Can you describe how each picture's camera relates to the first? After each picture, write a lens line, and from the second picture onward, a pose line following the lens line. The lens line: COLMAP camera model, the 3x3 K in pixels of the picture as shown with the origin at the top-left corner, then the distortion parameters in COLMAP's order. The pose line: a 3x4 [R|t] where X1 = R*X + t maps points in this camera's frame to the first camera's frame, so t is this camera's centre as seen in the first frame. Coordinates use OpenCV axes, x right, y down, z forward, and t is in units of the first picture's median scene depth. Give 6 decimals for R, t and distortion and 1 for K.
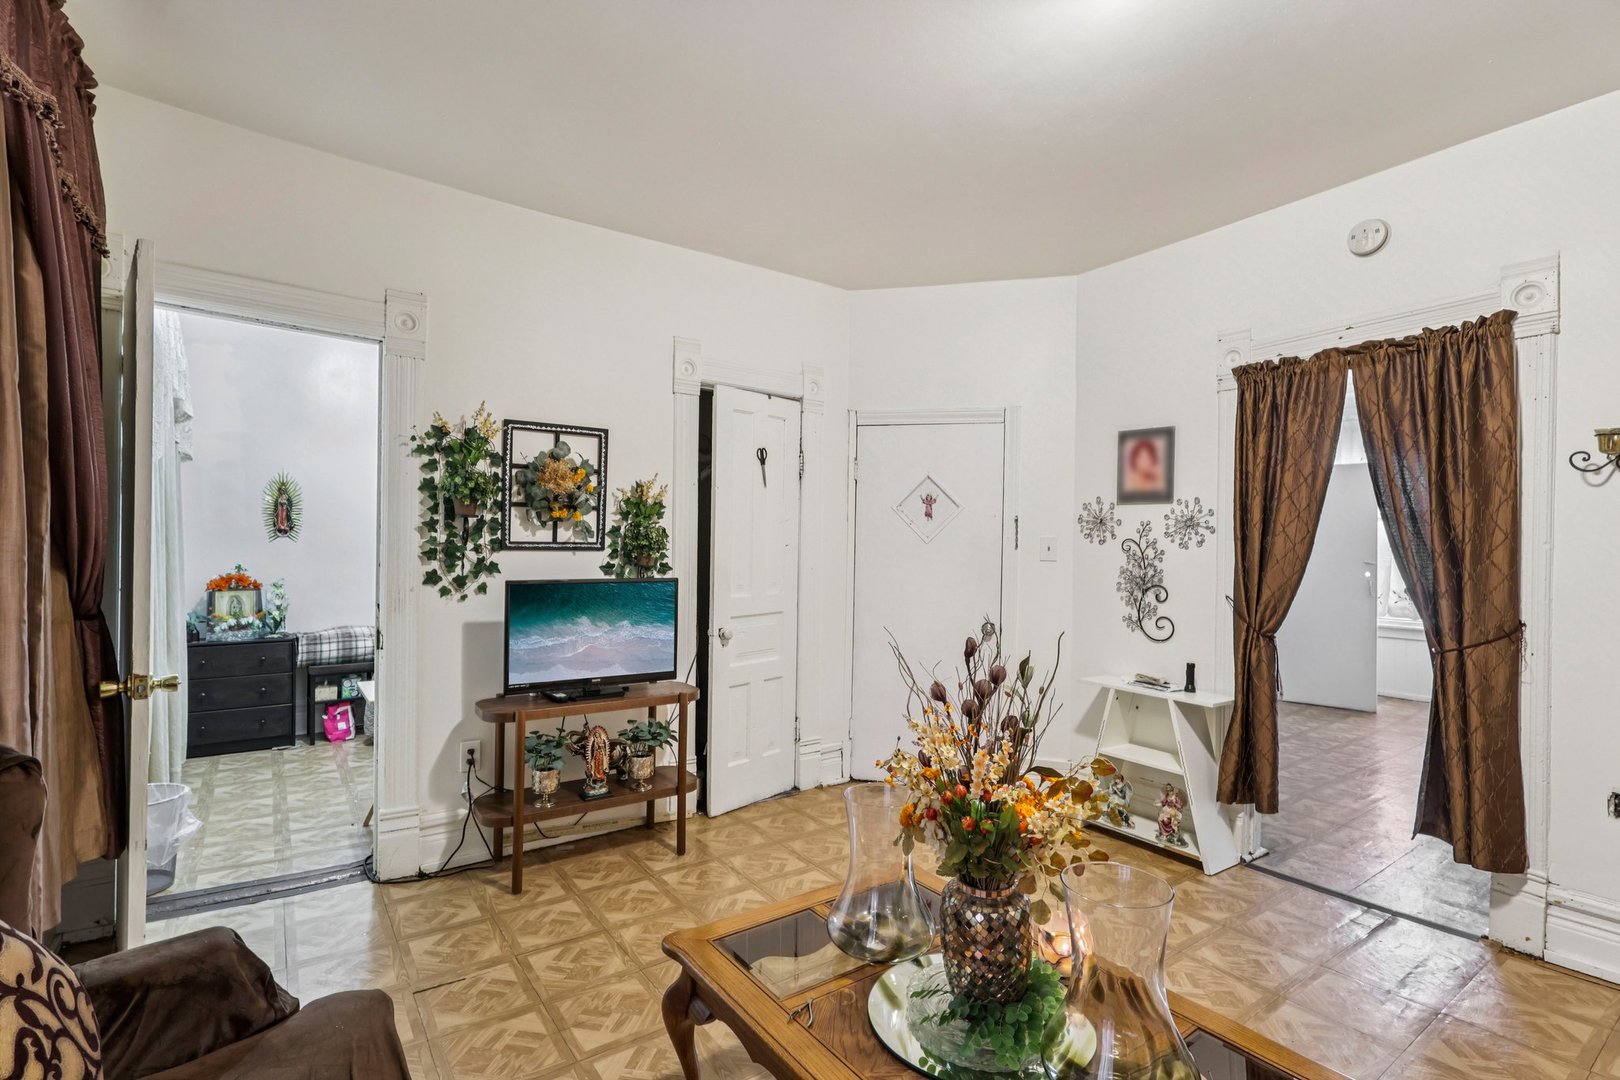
lens RADIAL K [[755.1, 0, 807.2], [0, 755.1, 545.8], [0, 0, 1]] dist [-0.000416, 0.000354]
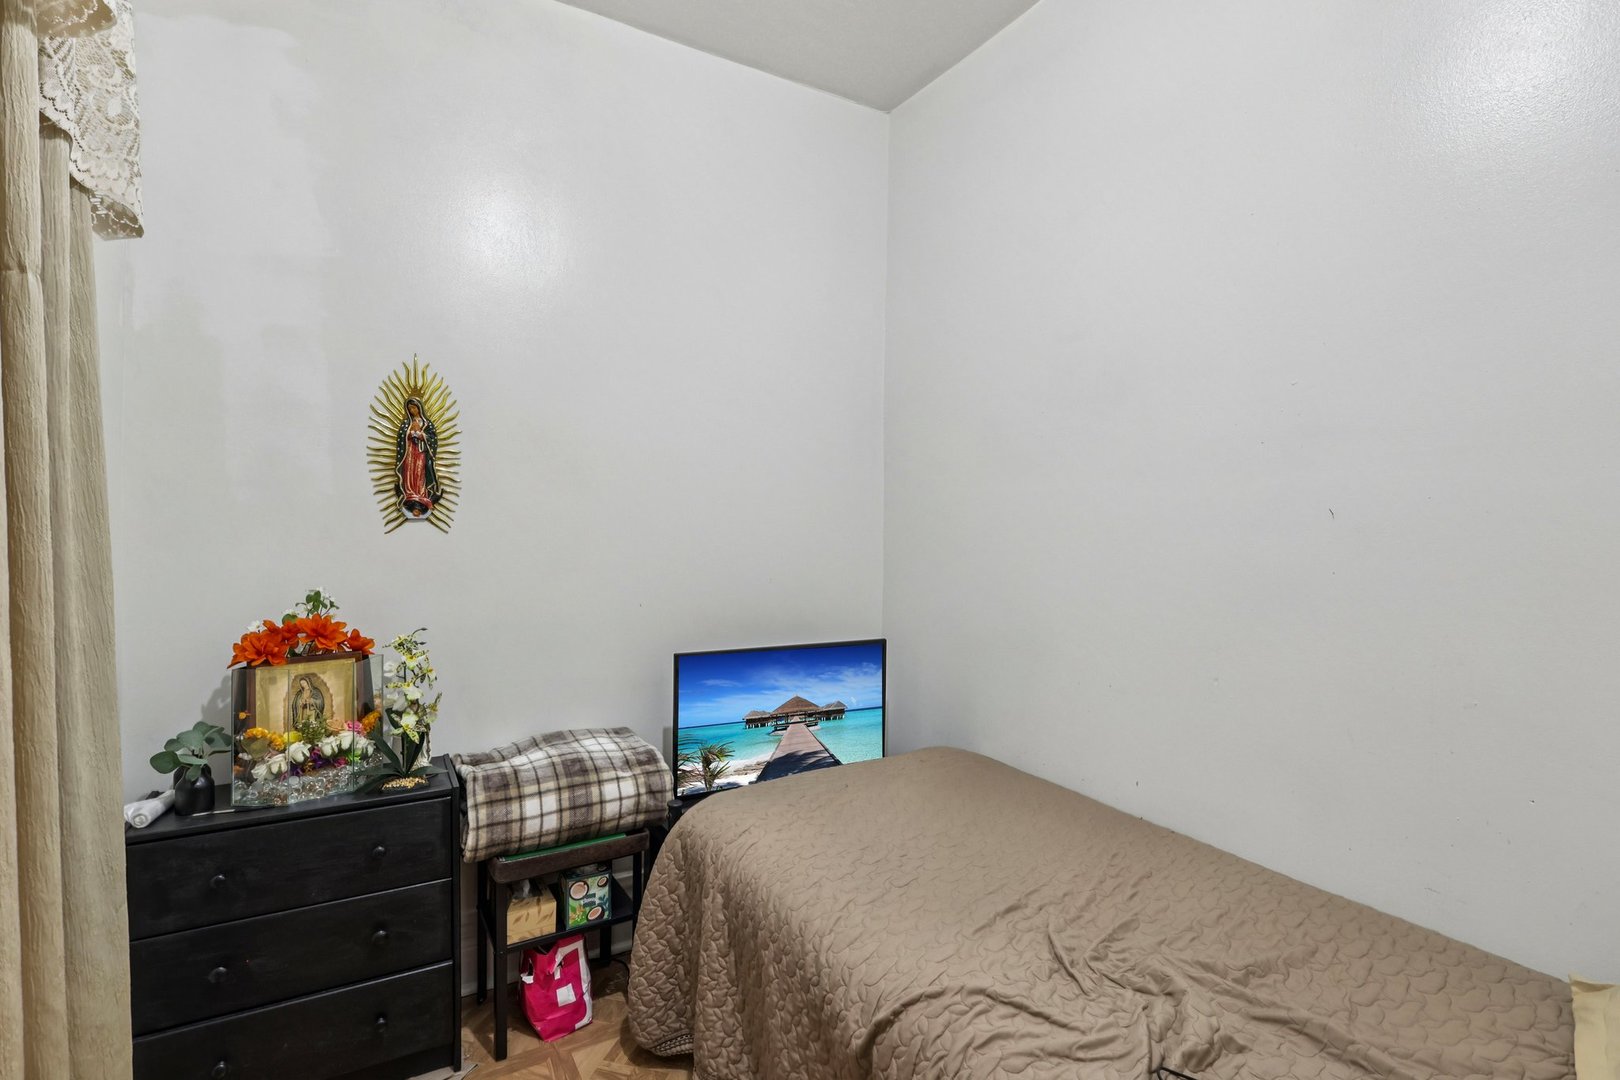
lens RADIAL K [[755.1, 0, 811.3], [0, 755.1, 538.6], [0, 0, 1]] dist [-0.000416, 0.000354]
pose [[0.997941, 0.007254, -0.063728, -0.471058], [-0.005806, 0.999721, 0.022877, -0.012761], [0.063876, -0.022460, 0.997705, 0.626349]]
